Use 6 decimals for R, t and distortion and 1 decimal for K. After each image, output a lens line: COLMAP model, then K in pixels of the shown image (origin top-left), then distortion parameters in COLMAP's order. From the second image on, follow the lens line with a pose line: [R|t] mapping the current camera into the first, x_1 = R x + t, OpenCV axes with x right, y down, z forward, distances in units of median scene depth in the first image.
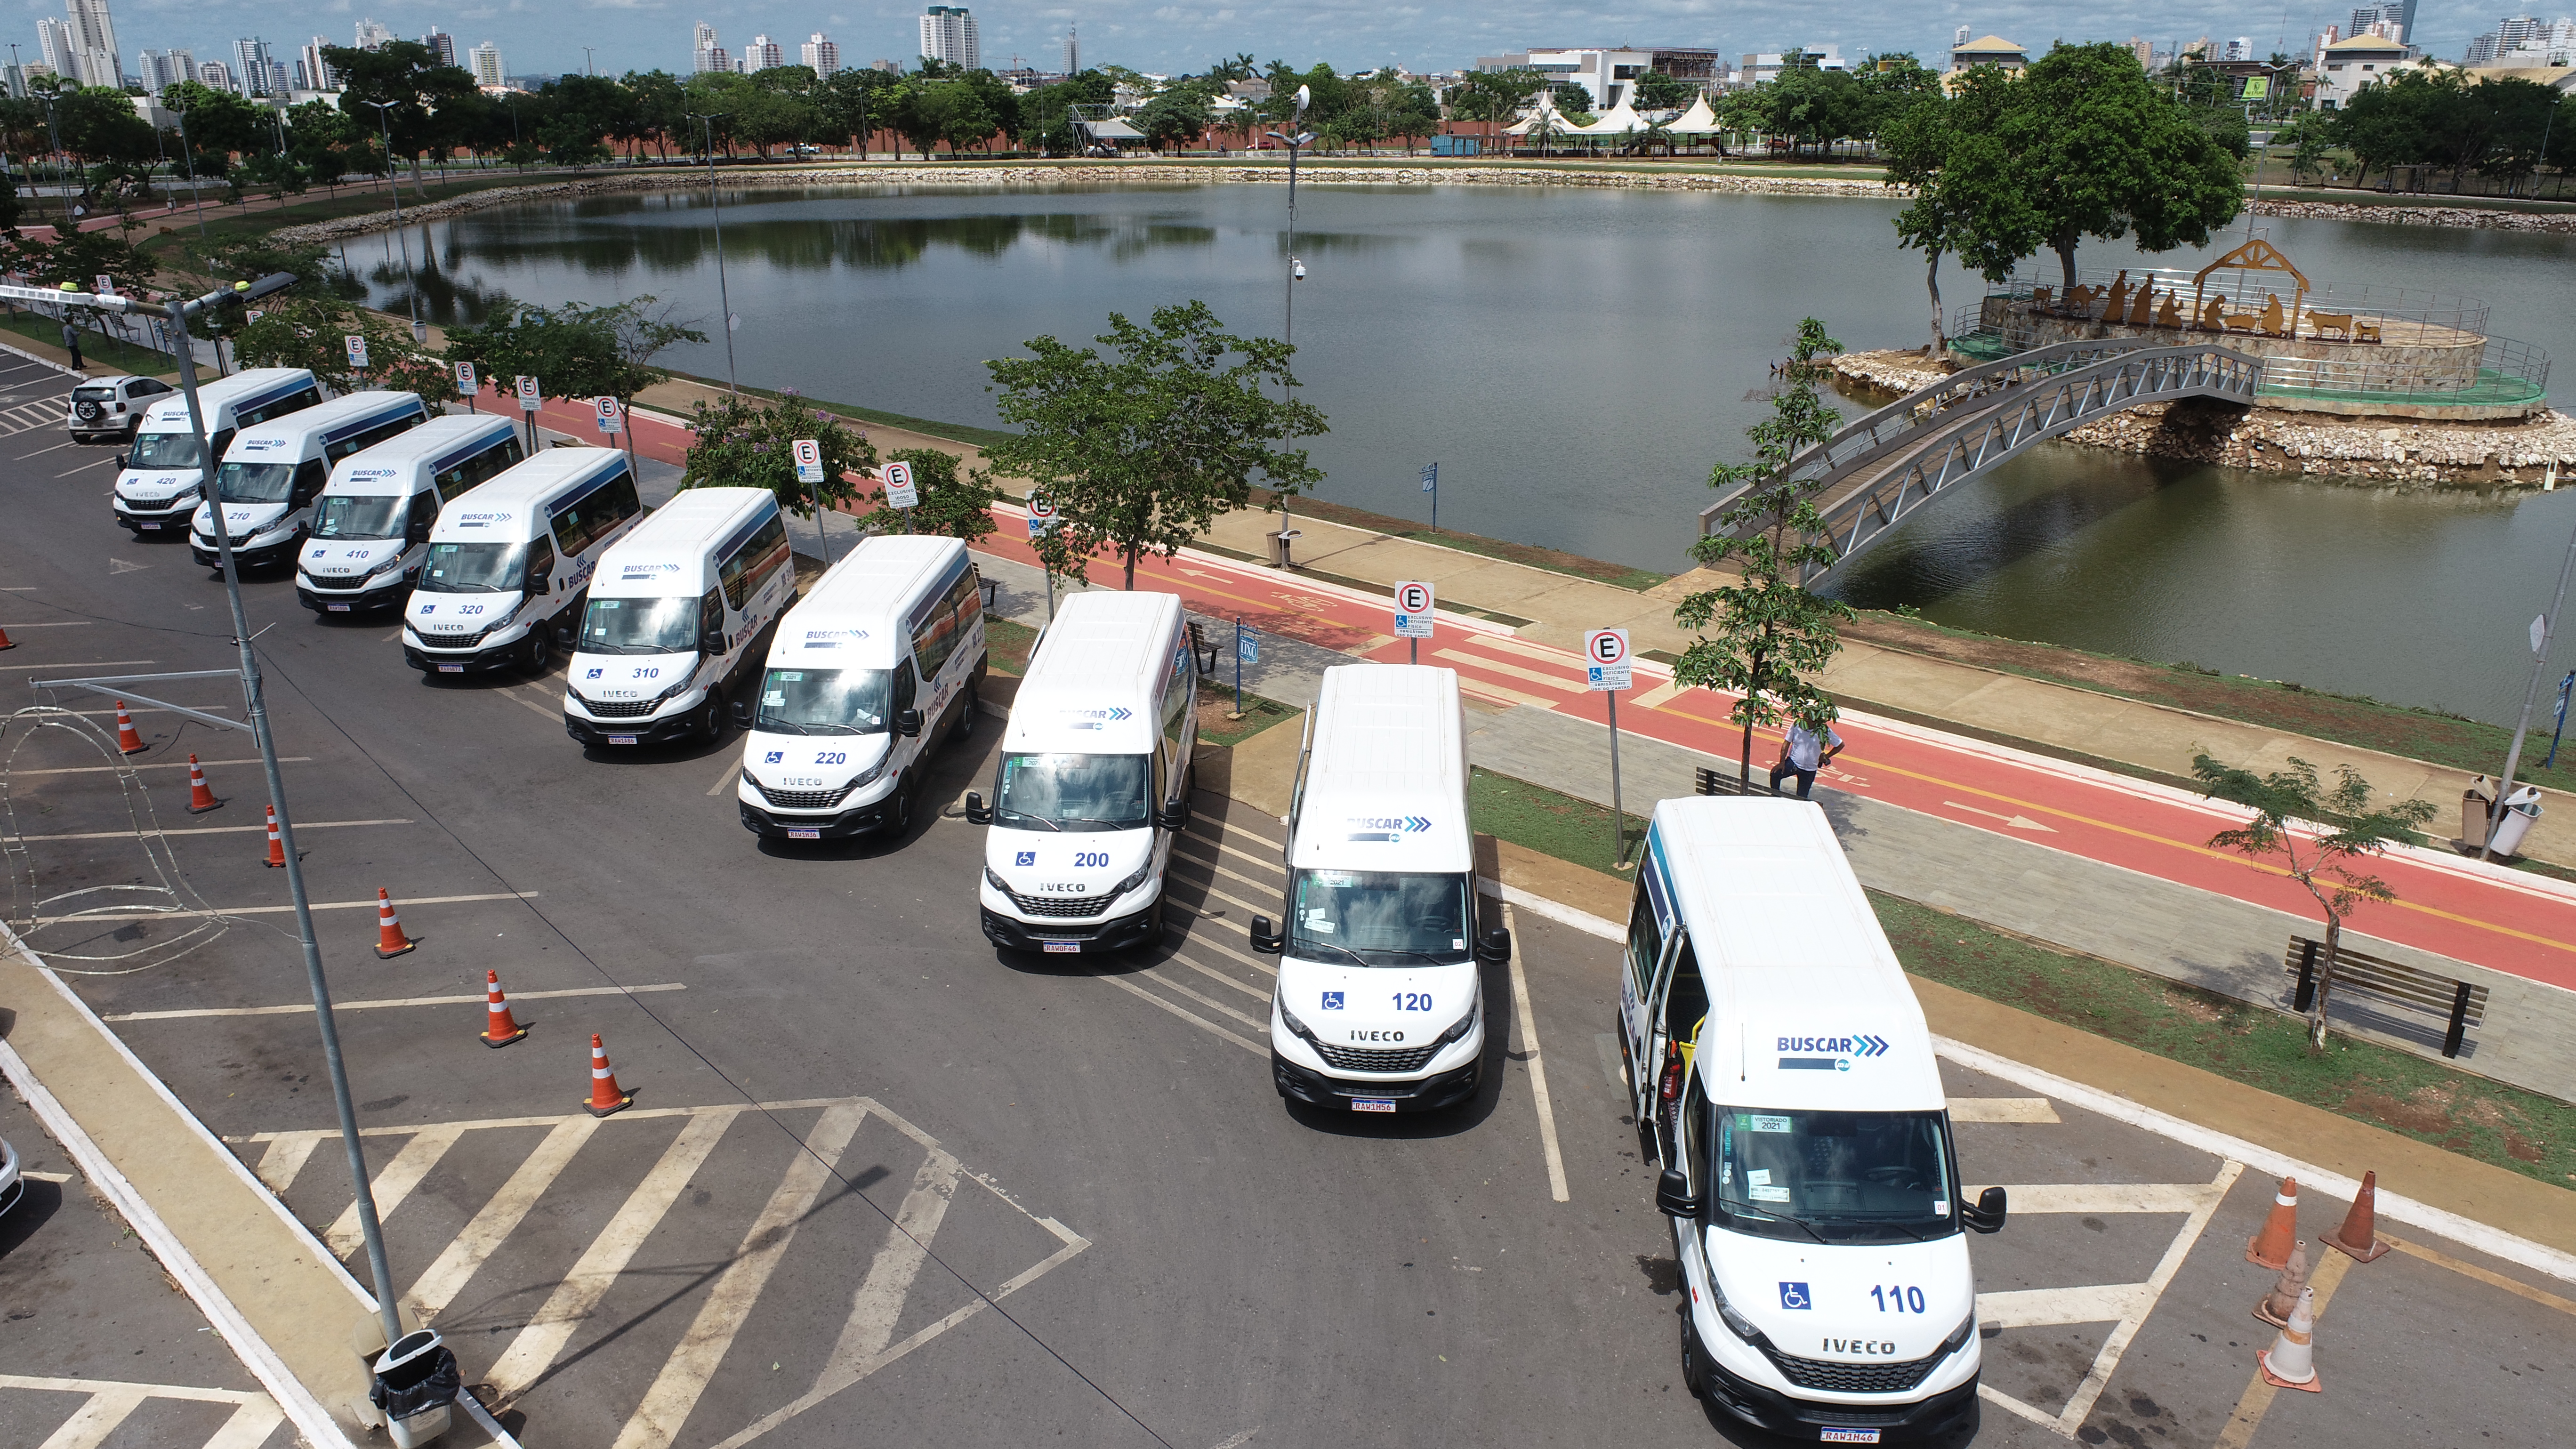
lens RADIAL K [[1736.0, 0, 1291.0], [0, 1736.0, 724.6], [0, 0, 1]] dist [-0.013280, -0.001640]
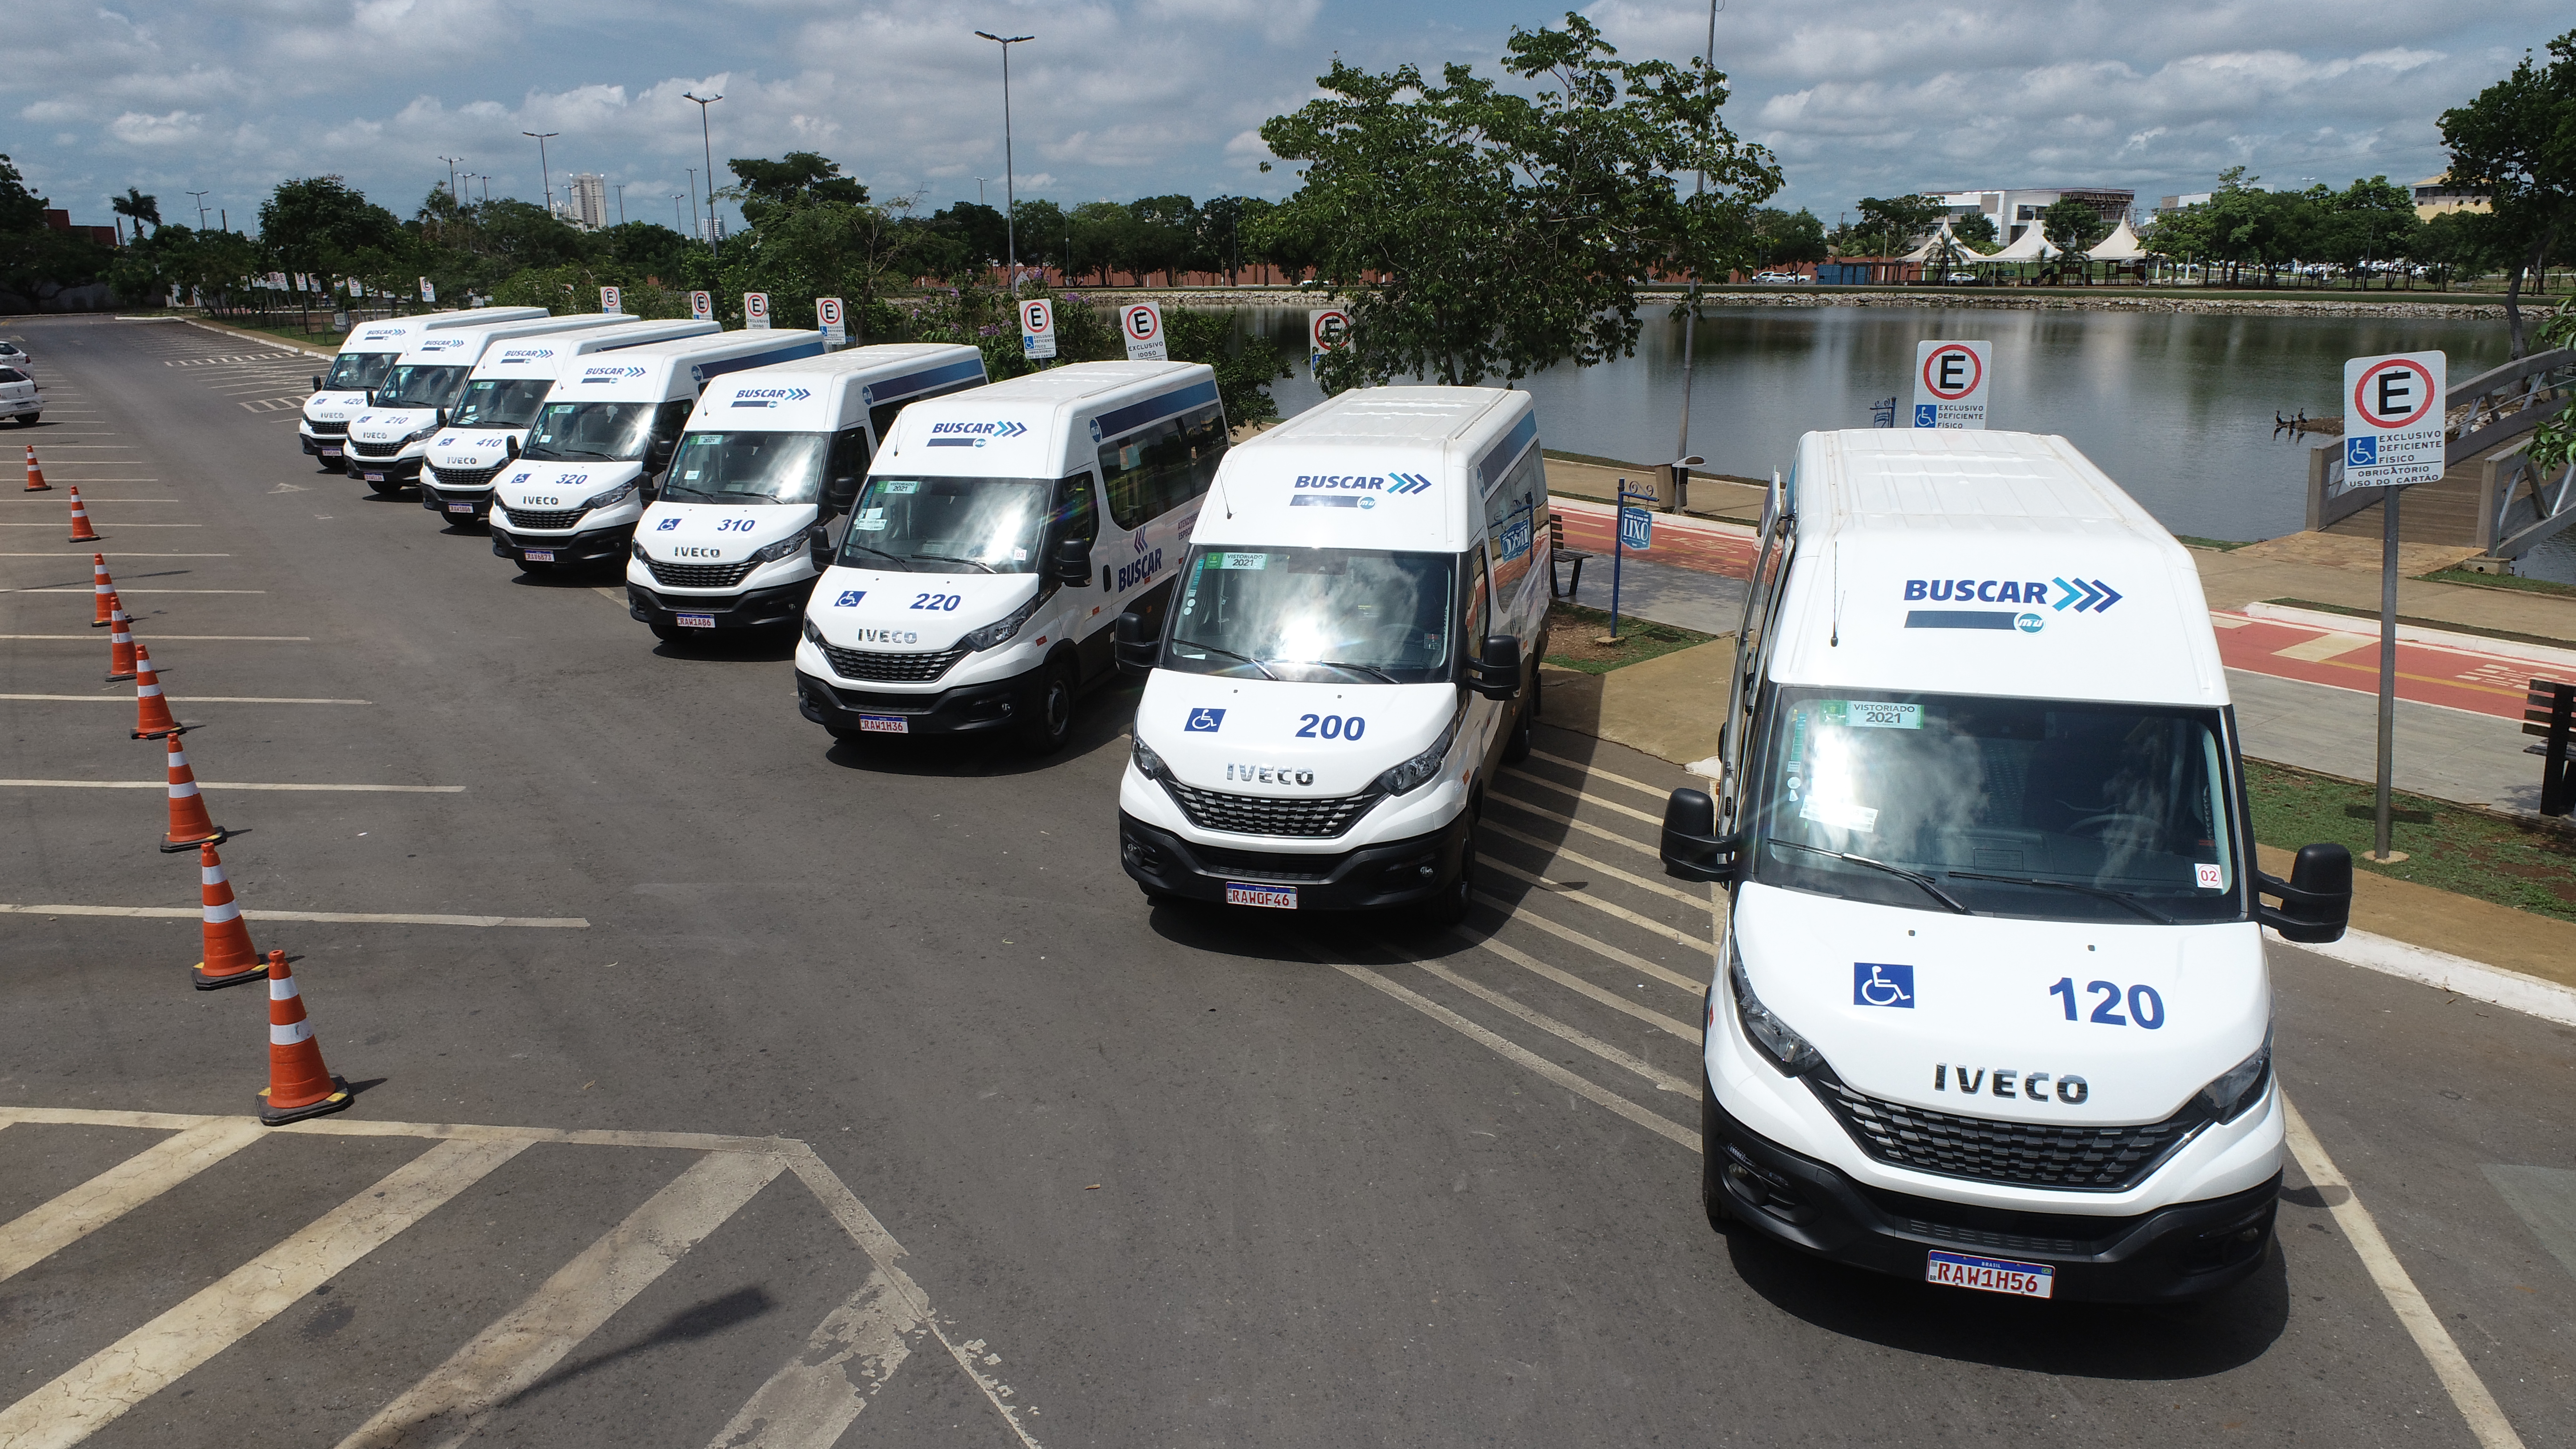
lens RADIAL K [[1736.0, 0, 1282.9], [0, 1736.0, 721.0], [0, 0, 1]] dist [-0.013280, -0.001640]
pose [[0.978215, 0.046300, -0.202365, -0.024777], [-0.064959, 0.994127, -0.086558, 0.114514], [0.197169, 0.097818, 0.975477, 0.476513]]
